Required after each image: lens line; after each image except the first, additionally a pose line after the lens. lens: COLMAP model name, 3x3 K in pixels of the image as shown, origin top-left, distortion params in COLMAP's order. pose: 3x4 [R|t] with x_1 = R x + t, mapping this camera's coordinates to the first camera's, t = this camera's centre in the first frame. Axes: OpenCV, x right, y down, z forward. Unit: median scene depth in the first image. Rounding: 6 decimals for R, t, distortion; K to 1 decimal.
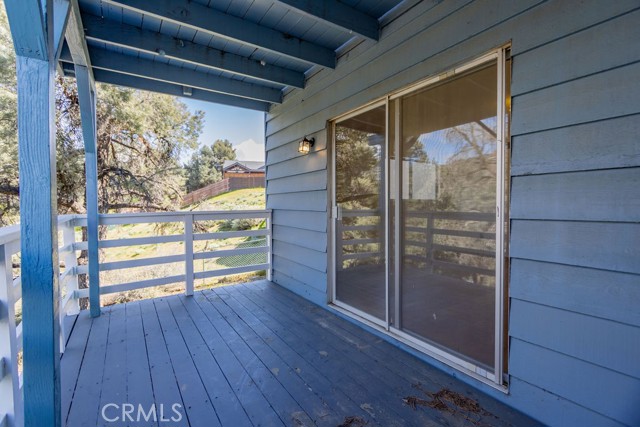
lens RADIAL K [[291.4, 0, 316.9], [0, 291.4, 211.3], [0, 0, 1]] dist [0.008850, -0.004061]
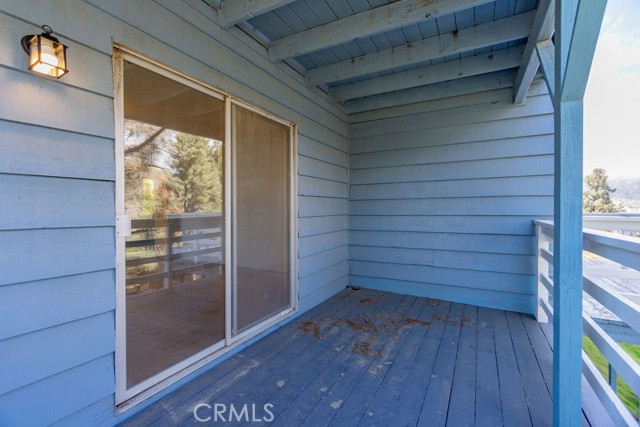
lens RADIAL K [[291.4, 0, 318.6], [0, 291.4, 210.4], [0, 0, 1]] dist [0.008850, -0.004061]
pose [[-0.465558, -0.001572, 0.885016, -0.770013], [0.028361, 0.999458, 0.016694, -0.031710], [-0.884563, 0.032872, -0.465262, 1.256926]]
